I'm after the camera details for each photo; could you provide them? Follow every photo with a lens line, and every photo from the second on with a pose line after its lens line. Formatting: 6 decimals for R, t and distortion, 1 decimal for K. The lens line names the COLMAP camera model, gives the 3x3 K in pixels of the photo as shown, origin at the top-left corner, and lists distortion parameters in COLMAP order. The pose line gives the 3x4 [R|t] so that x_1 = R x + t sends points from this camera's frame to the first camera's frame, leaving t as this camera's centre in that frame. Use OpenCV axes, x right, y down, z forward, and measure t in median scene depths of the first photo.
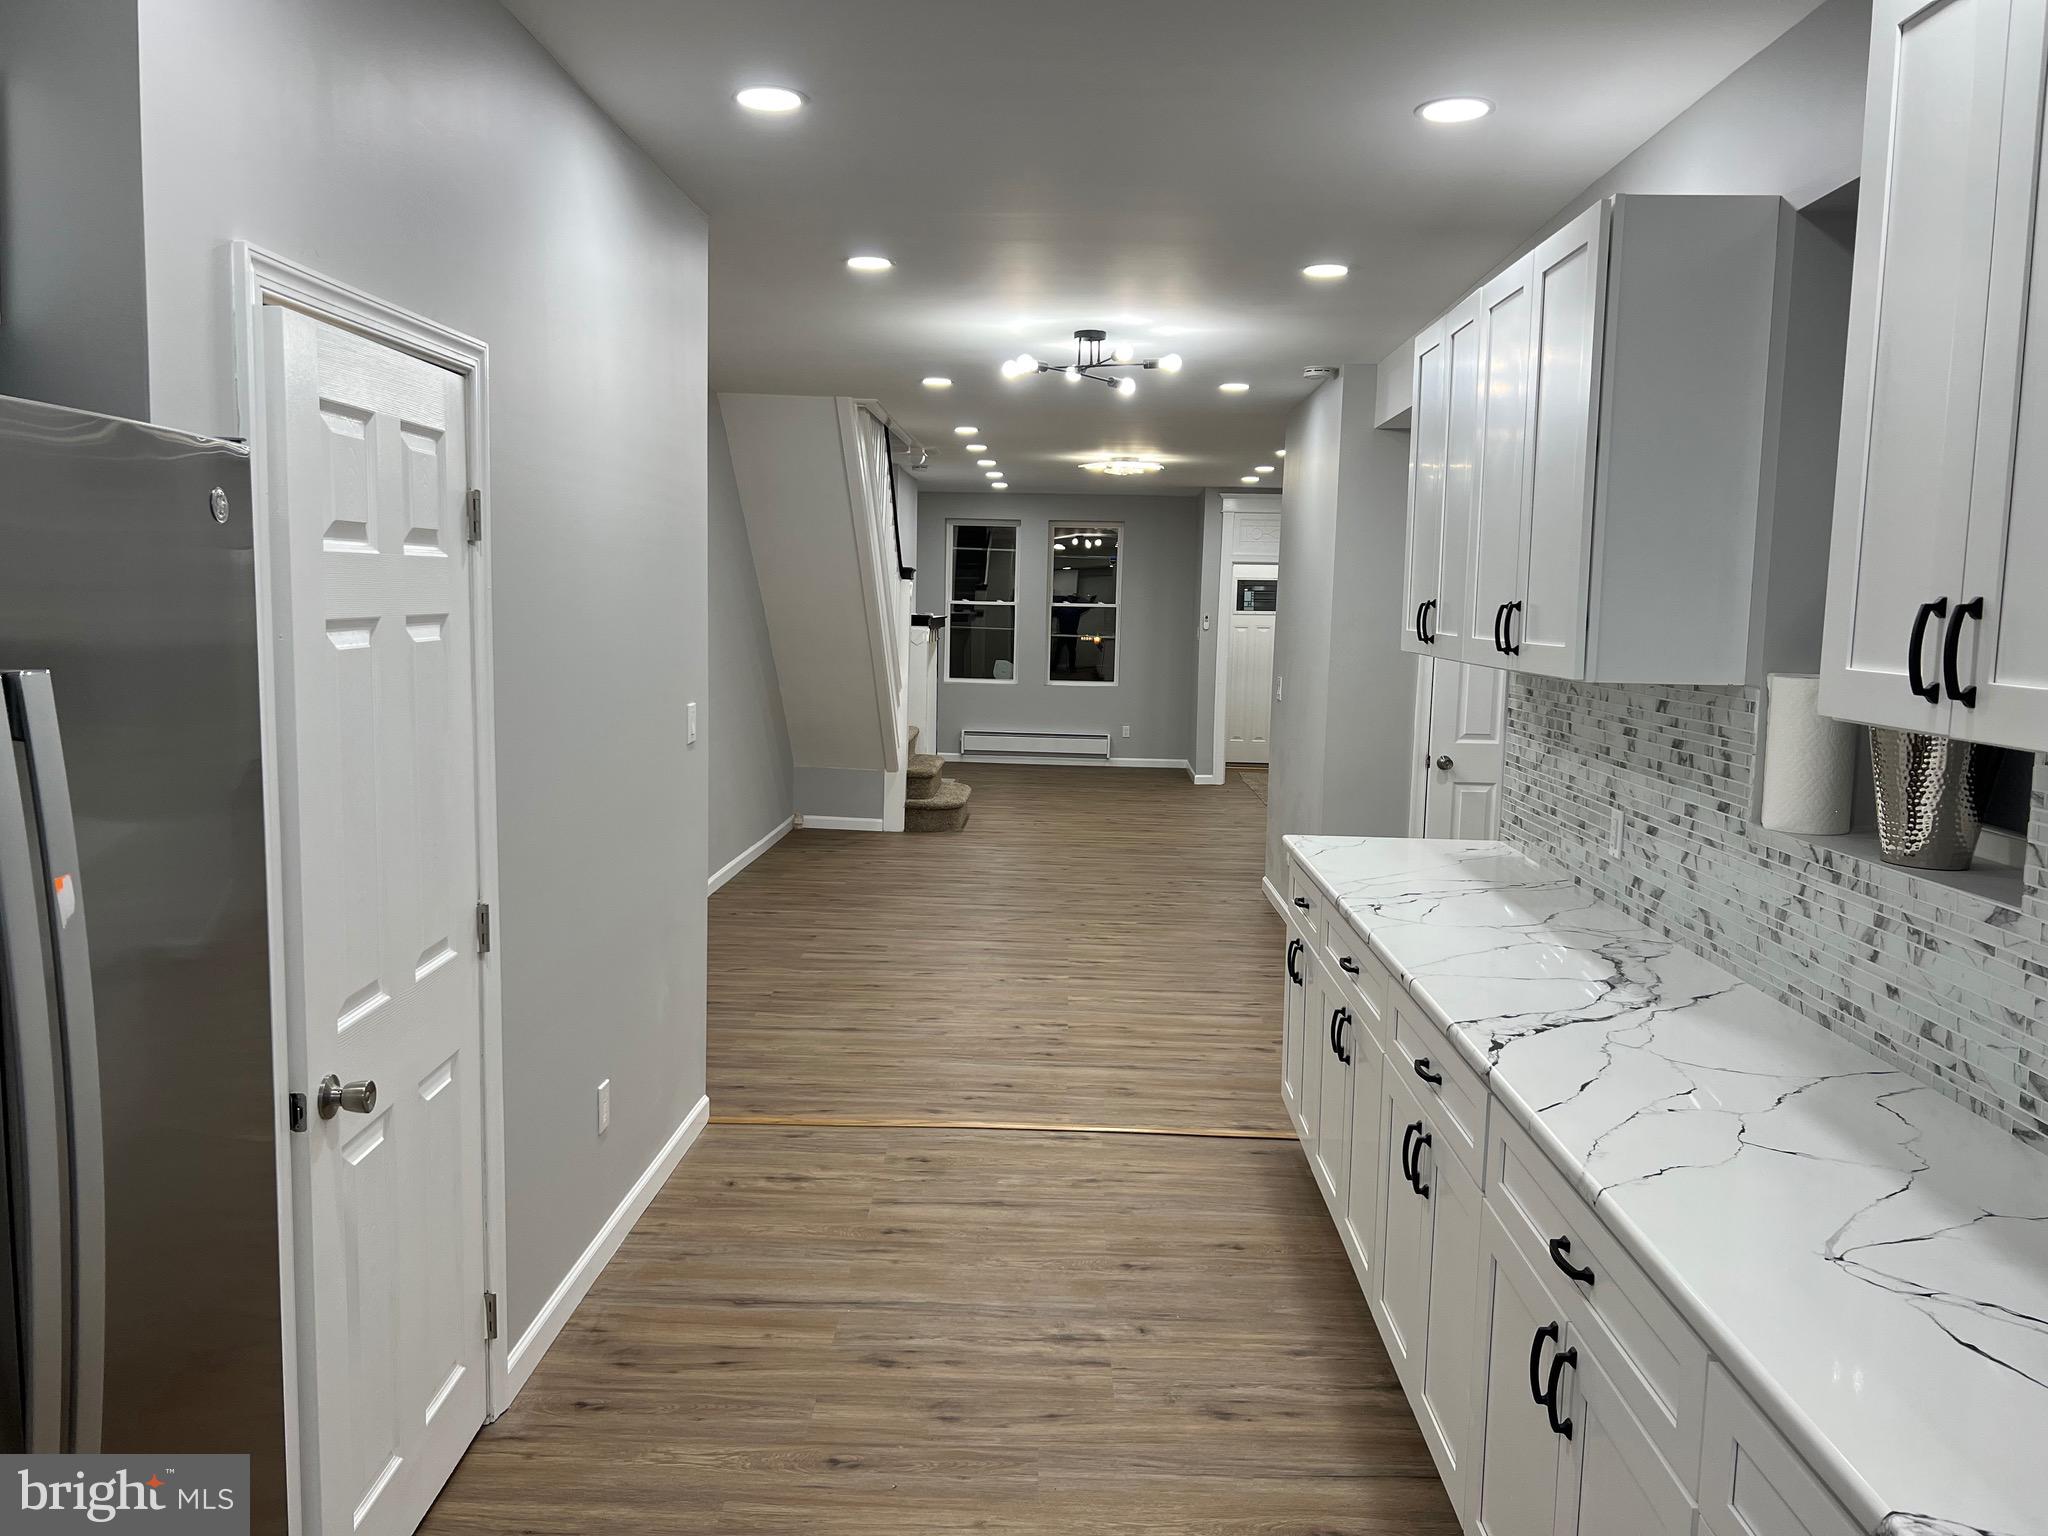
lens RADIAL K [[1545.9, 0, 1007.2], [0, 1545.9, 767.8], [0, 0, 1]] dist [0.030941, -0.008491]
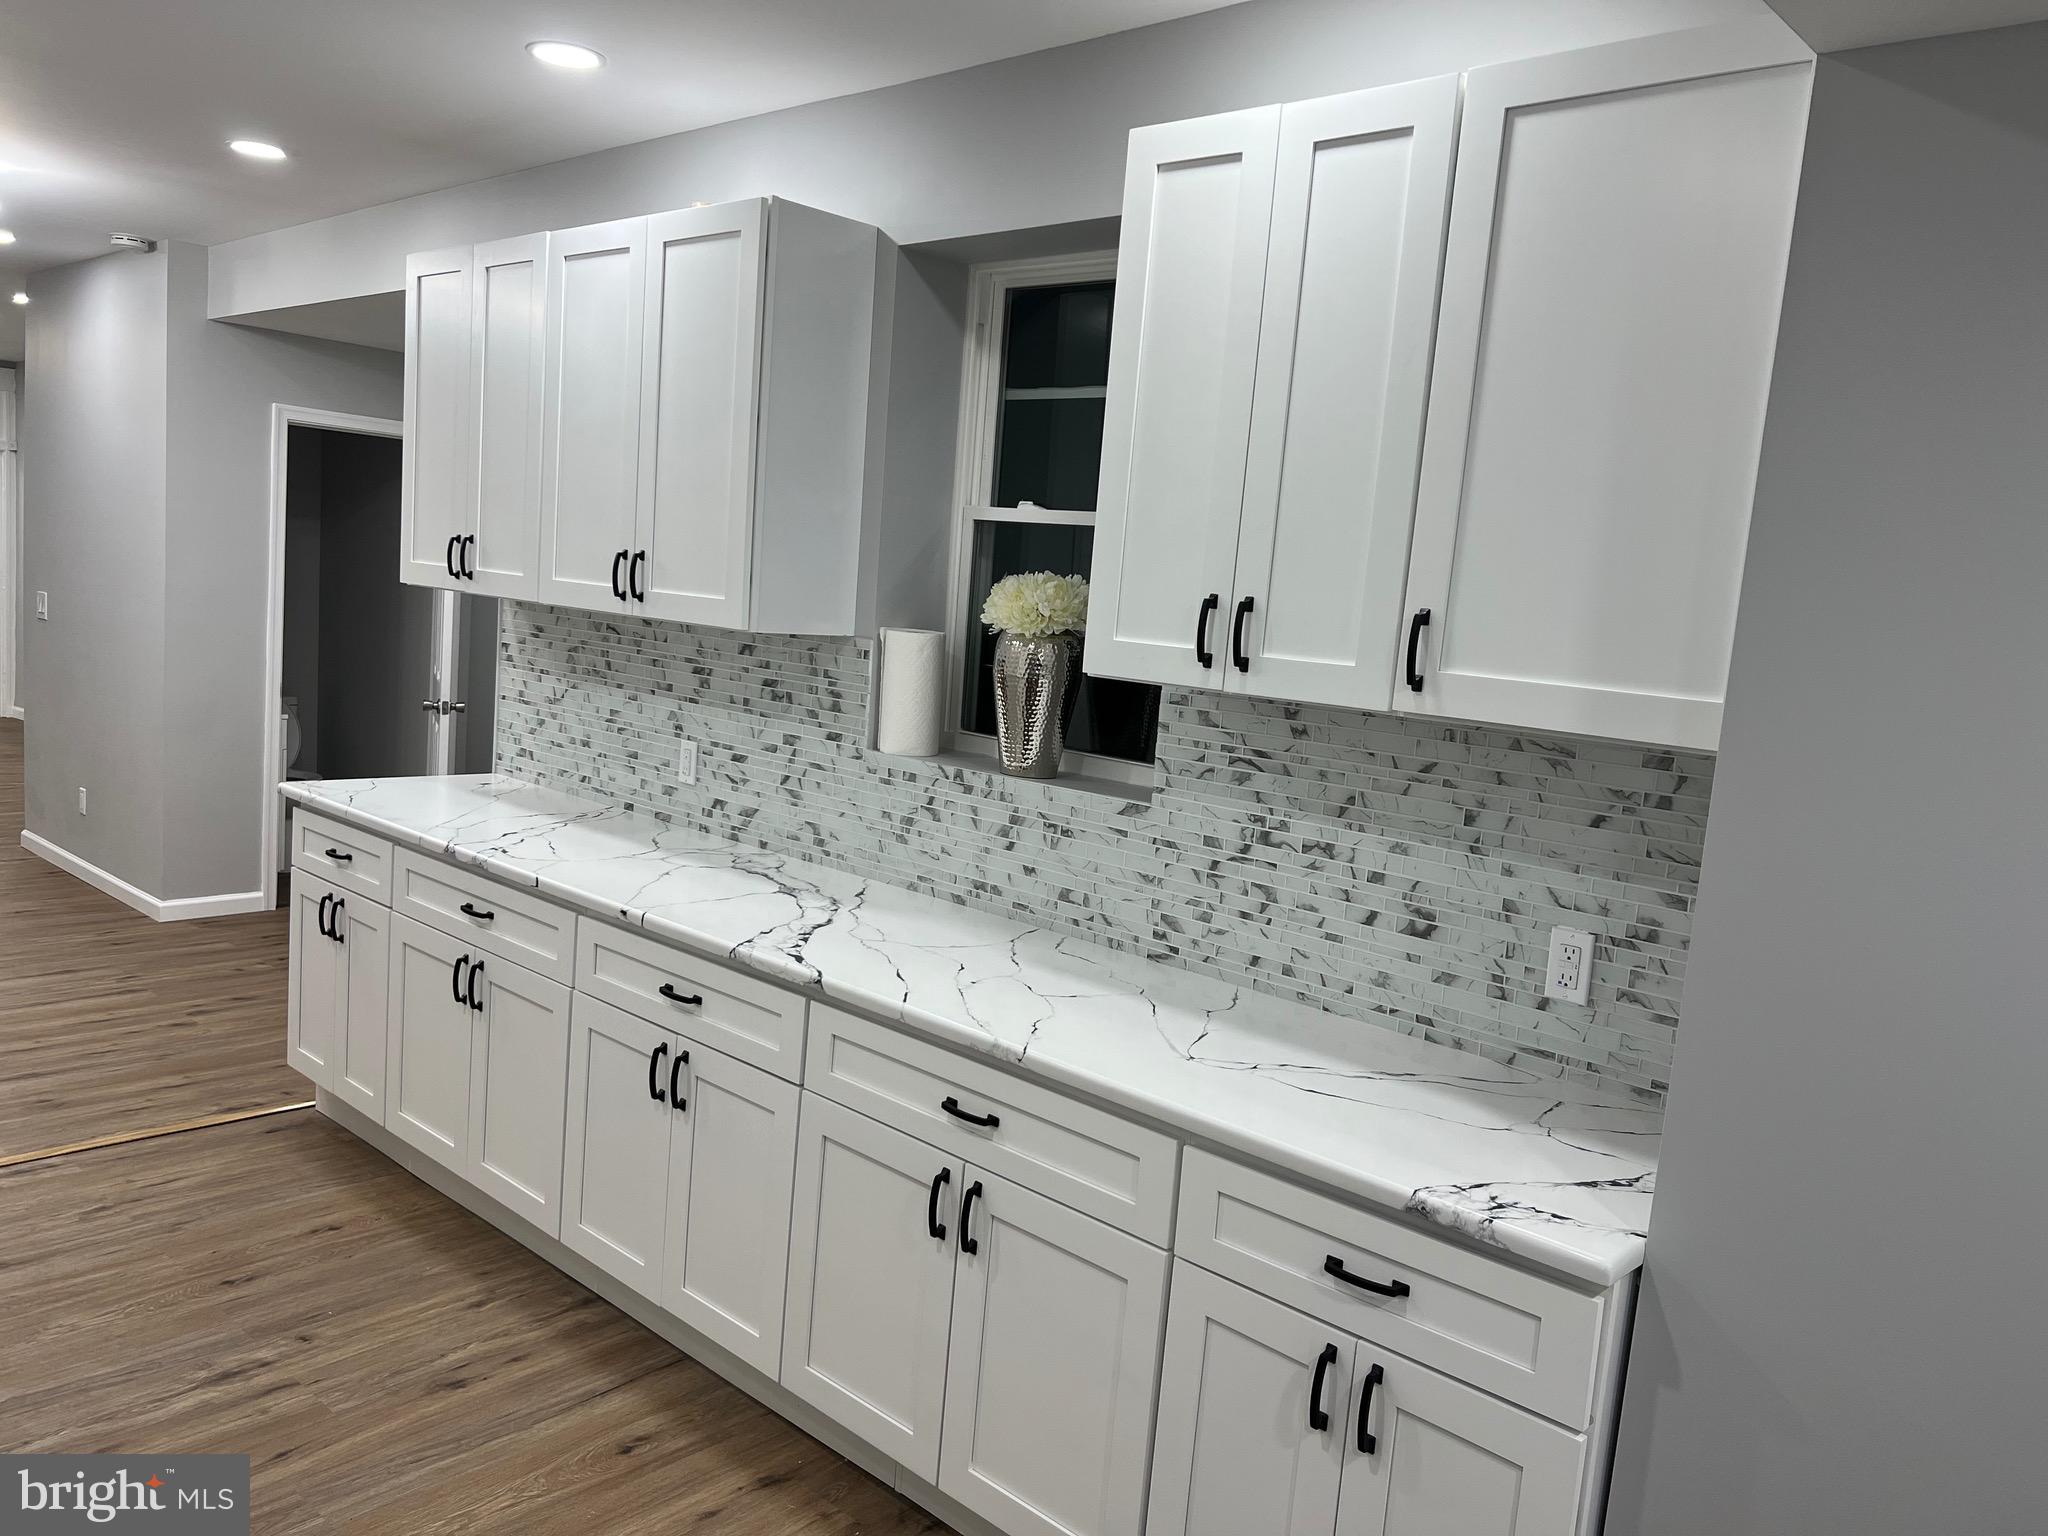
lens RADIAL K [[1555.0, 0, 997.0], [0, 1555.0, 775.4], [0, 0, 1]] dist [0.090378, -0.100119]
pose [[0.660770, -0.065159, 0.747755, -0.346588], [0.019023, 0.997359, 0.070098, -0.025901], [-0.750347, -0.032094, 0.660264, 0.103817]]
